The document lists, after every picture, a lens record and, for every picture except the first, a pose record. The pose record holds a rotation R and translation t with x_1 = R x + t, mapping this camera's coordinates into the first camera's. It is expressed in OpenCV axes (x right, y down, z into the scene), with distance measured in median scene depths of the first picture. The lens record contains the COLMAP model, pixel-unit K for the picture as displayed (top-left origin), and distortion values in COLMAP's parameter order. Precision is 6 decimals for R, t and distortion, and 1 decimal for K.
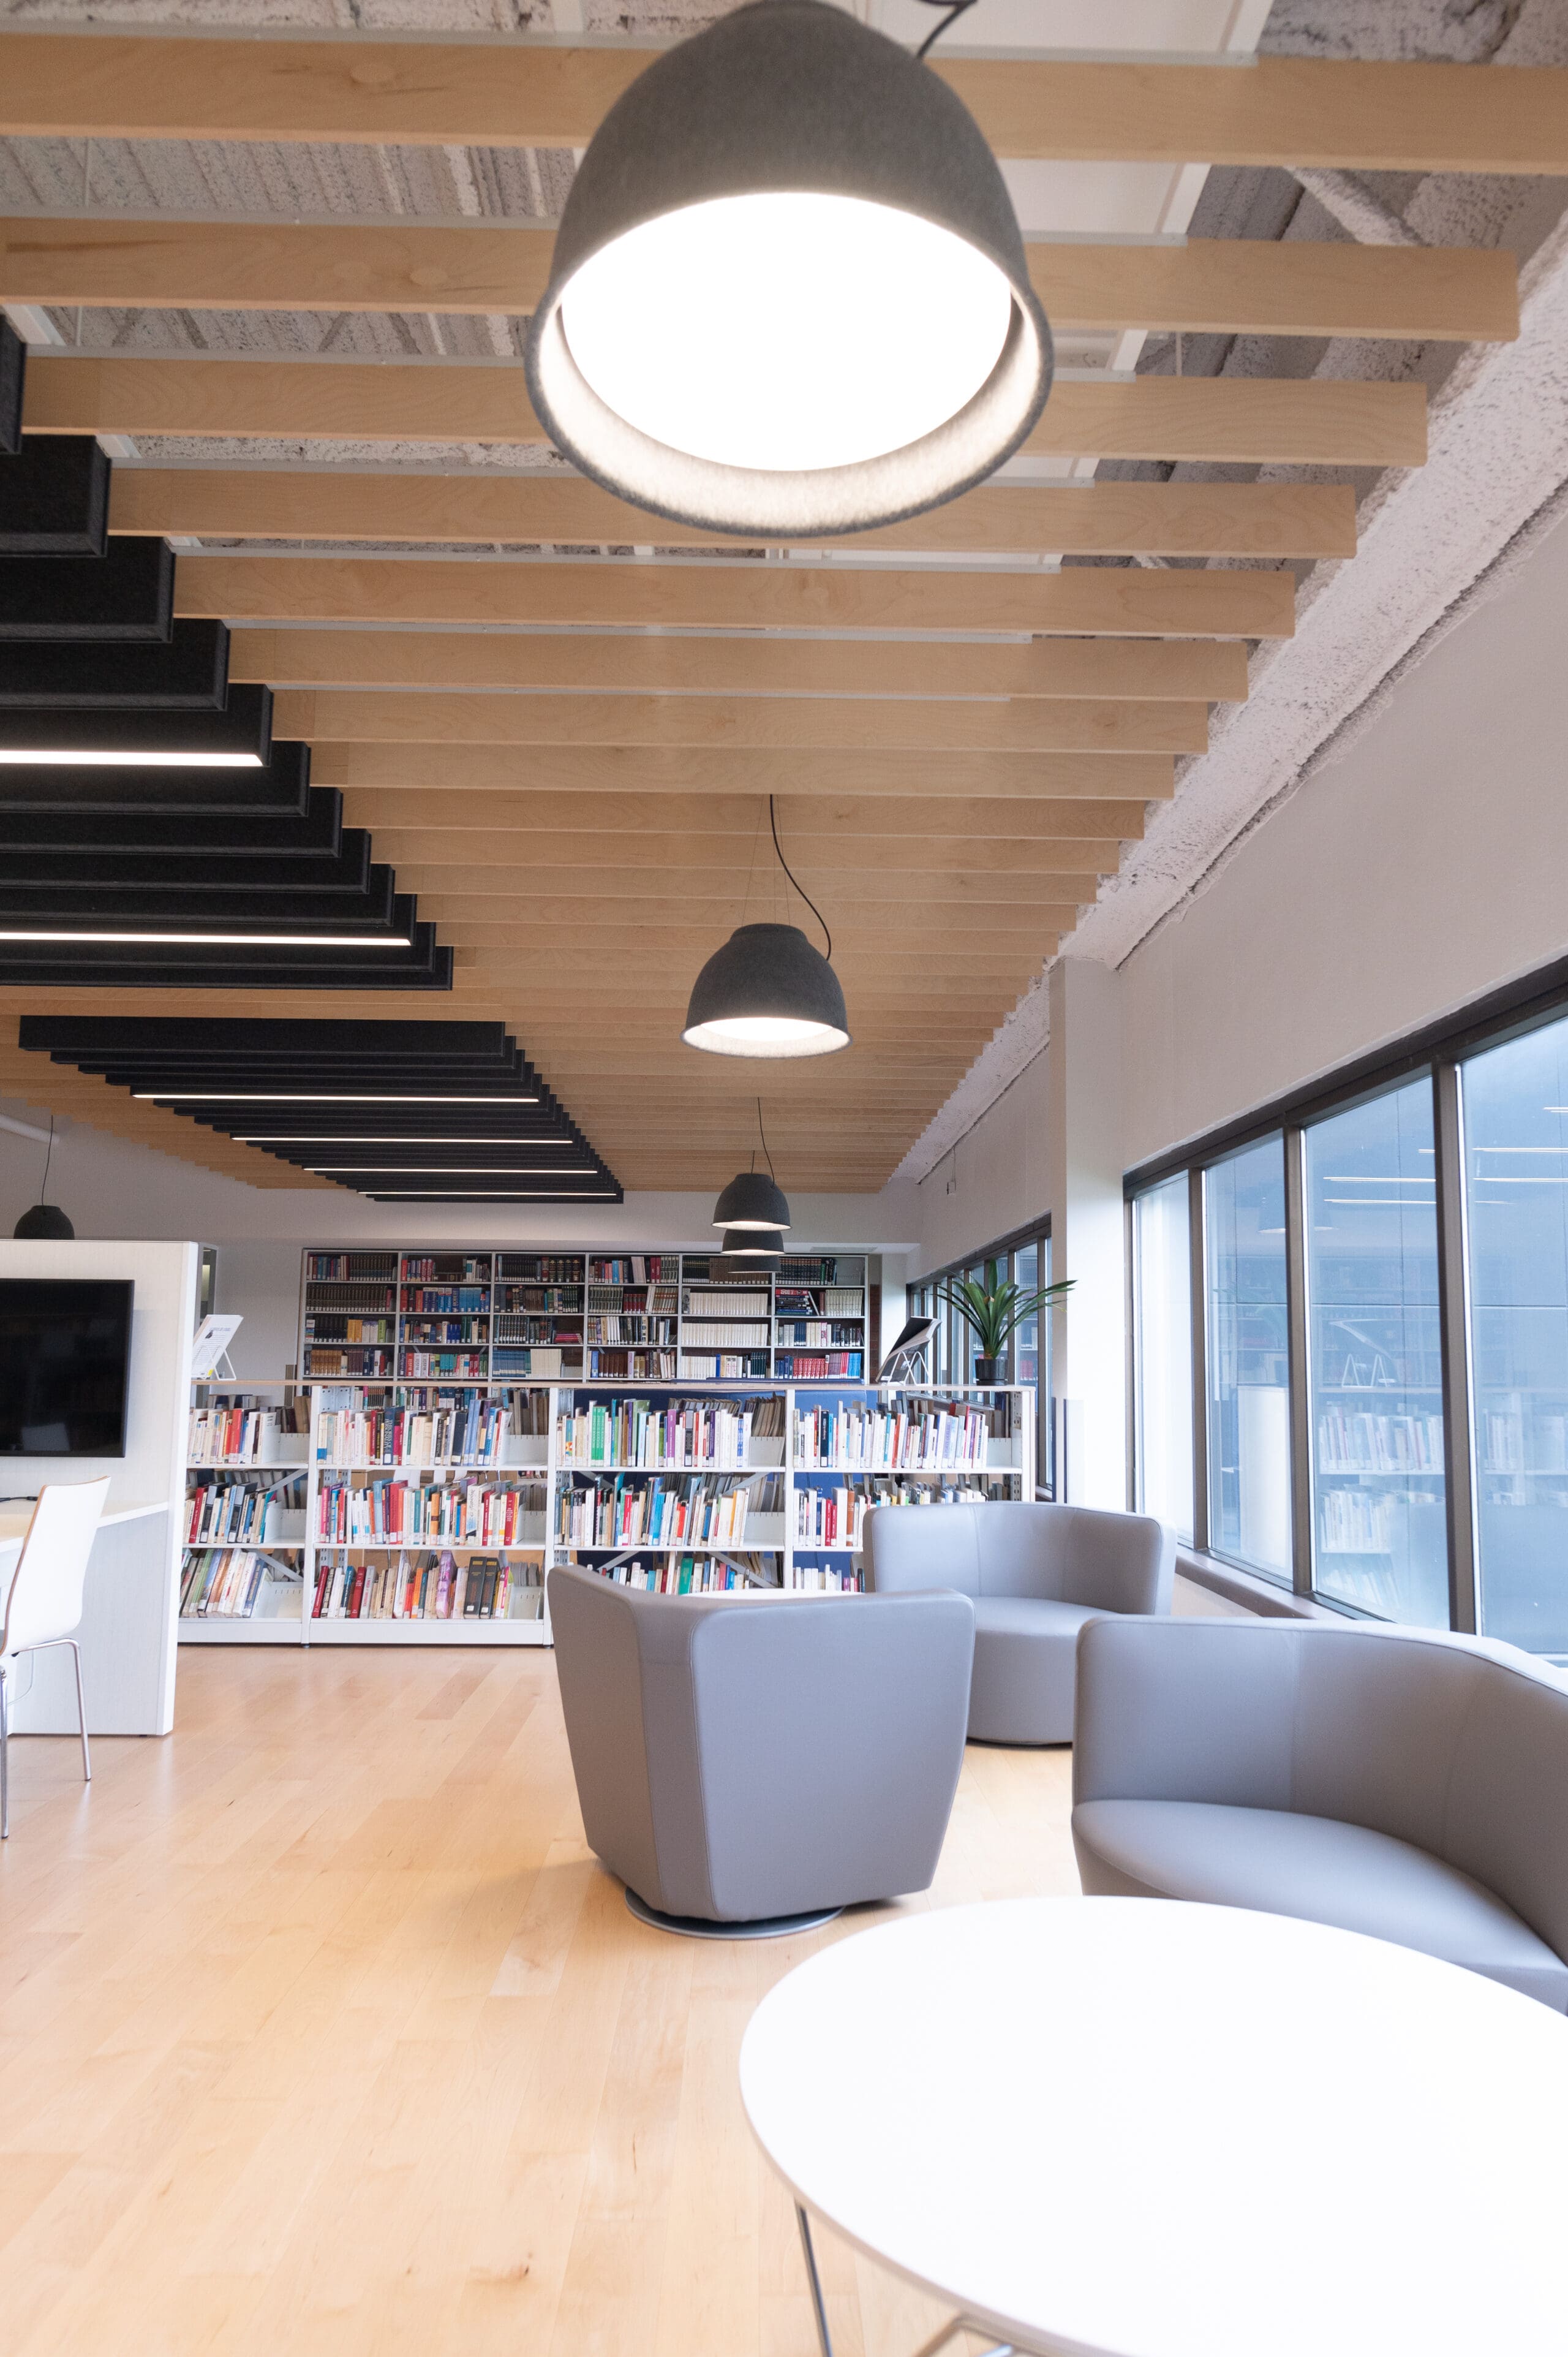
lens RADIAL K [[1420.0, 0, 784.3], [0, 1420.0, 1223.3], [0, 0, 1]] dist [-0.002920, 0.000657]
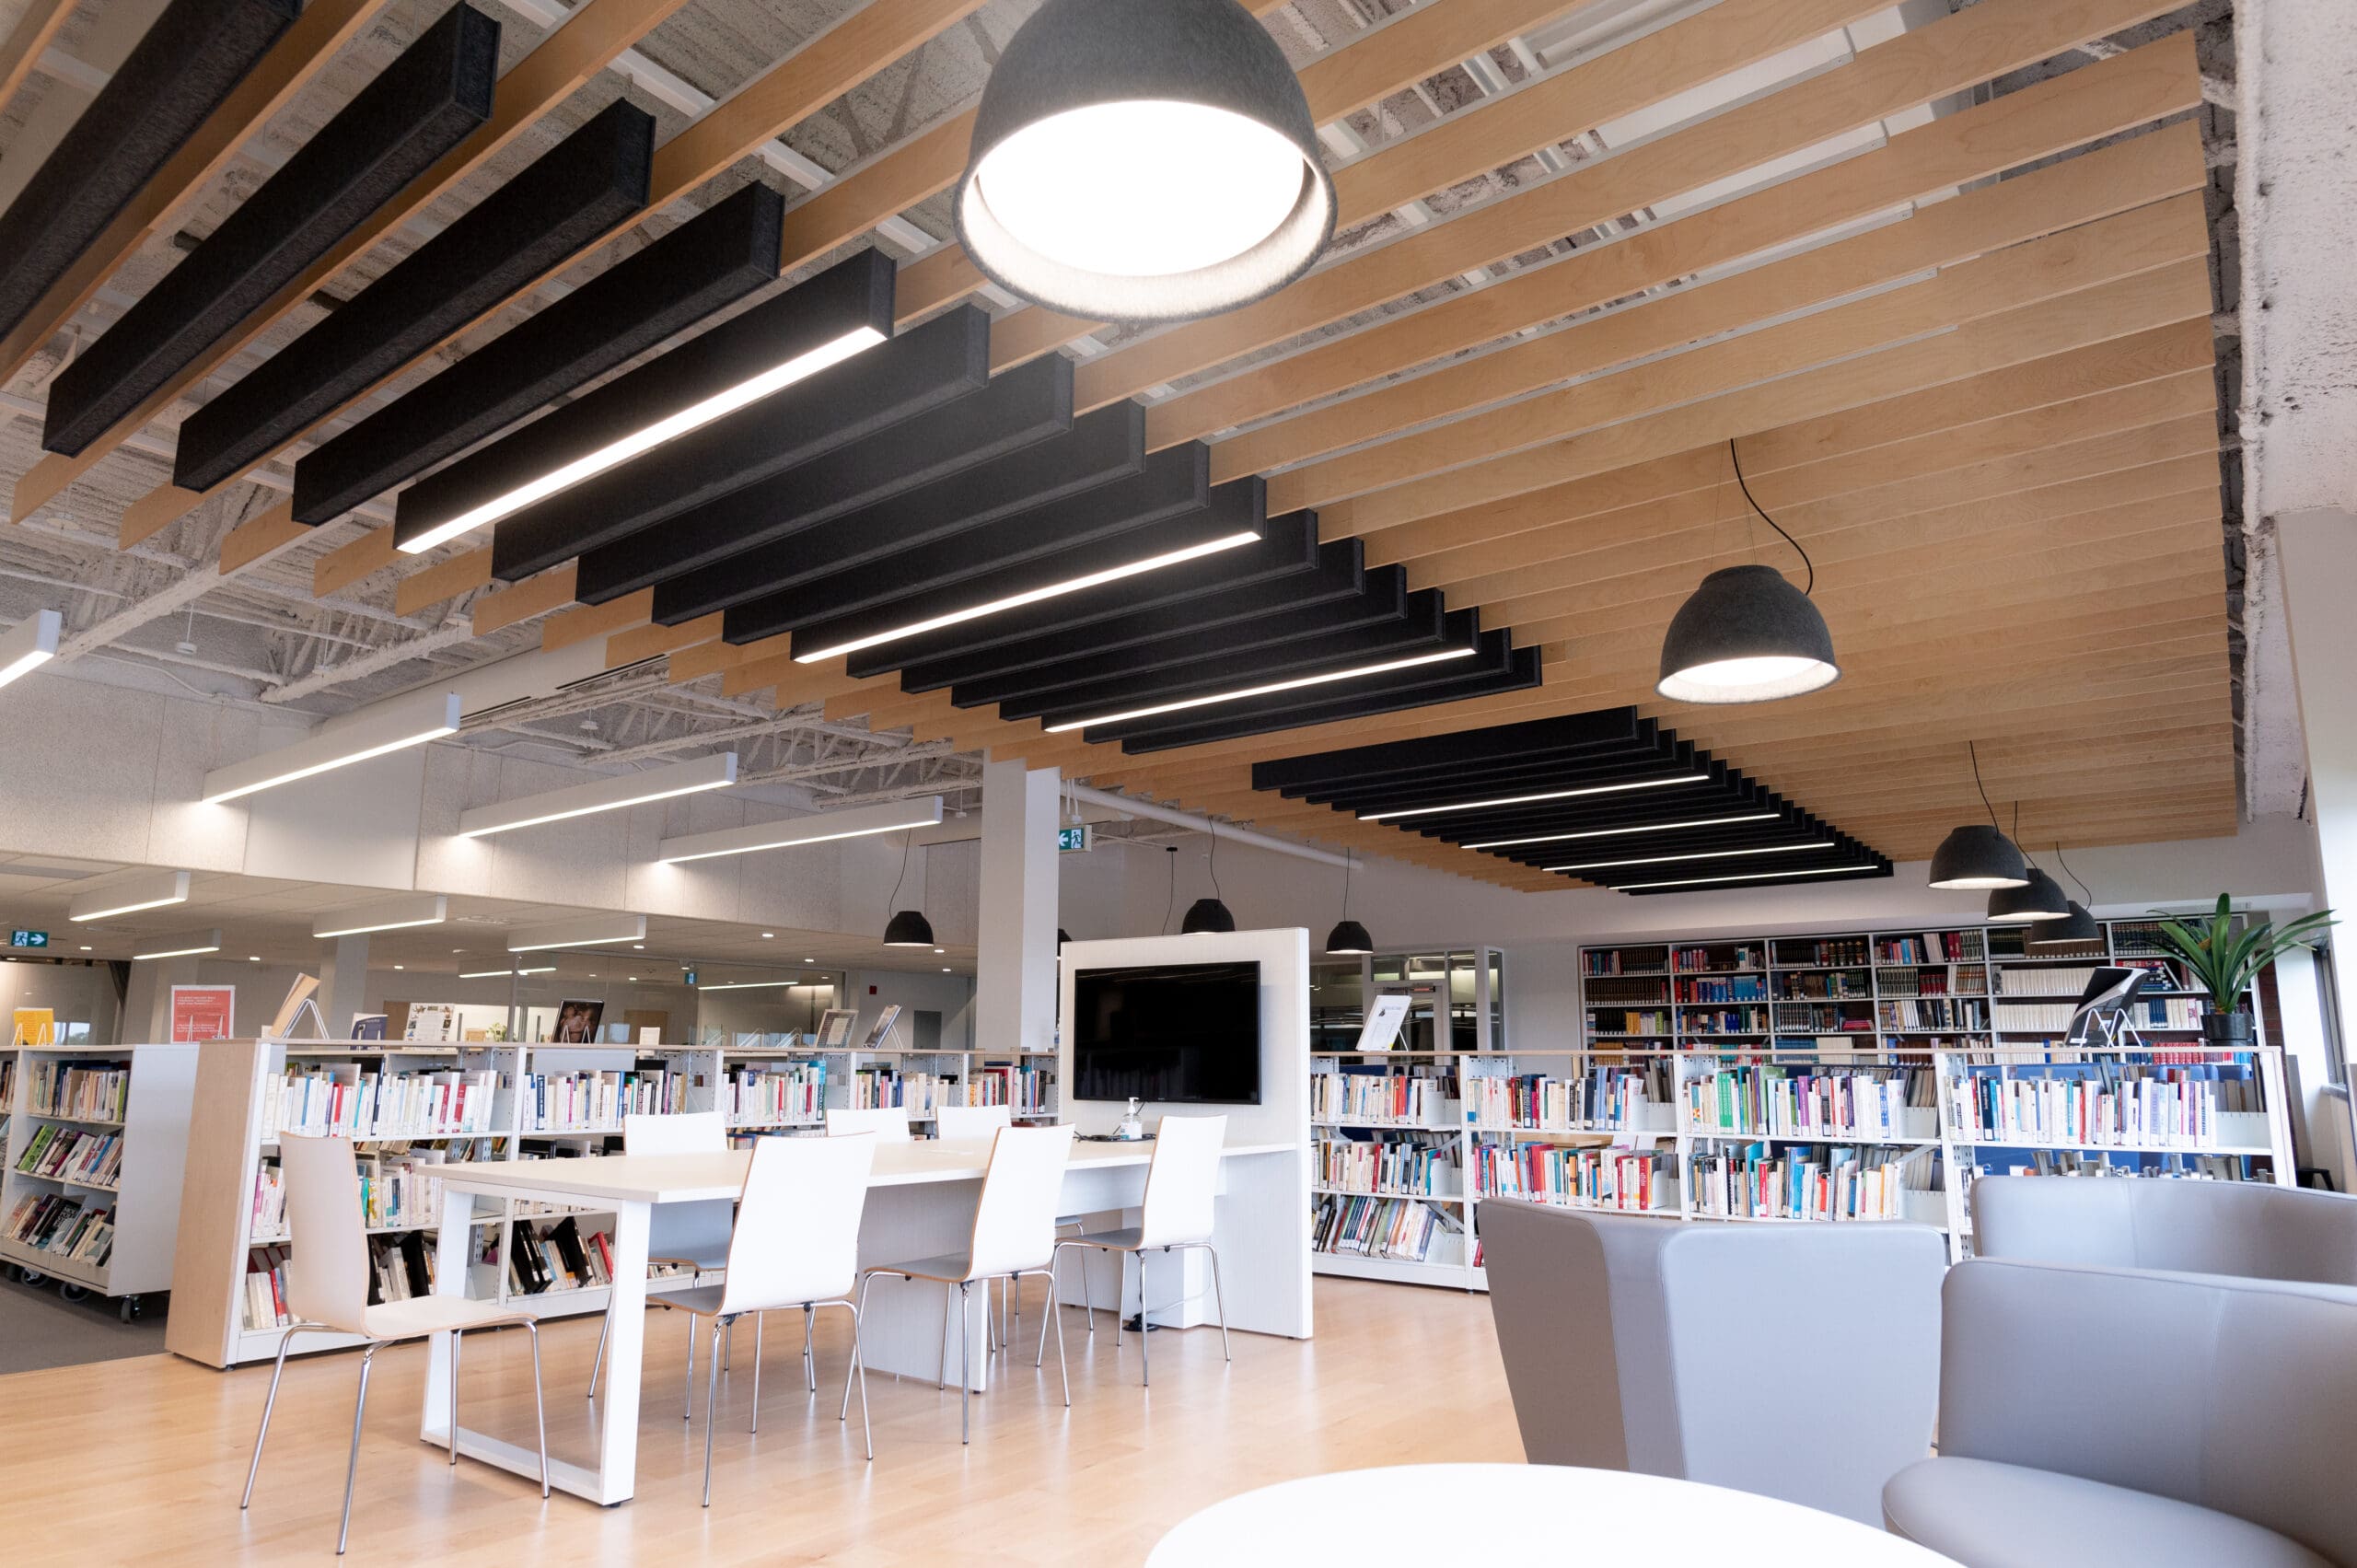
lens RADIAL K [[1395.6, 0, 1180.7], [0, 1395.6, 841.6], [0, 0, 1]] dist [-0.003064, 0.004392]
pose [[0.783661, -0.105154, -0.612224, 0.184753], [0.065401, 0.994057, -0.087022, 0.028423], [0.617737, 0.028156, 0.785881, -0.003855]]
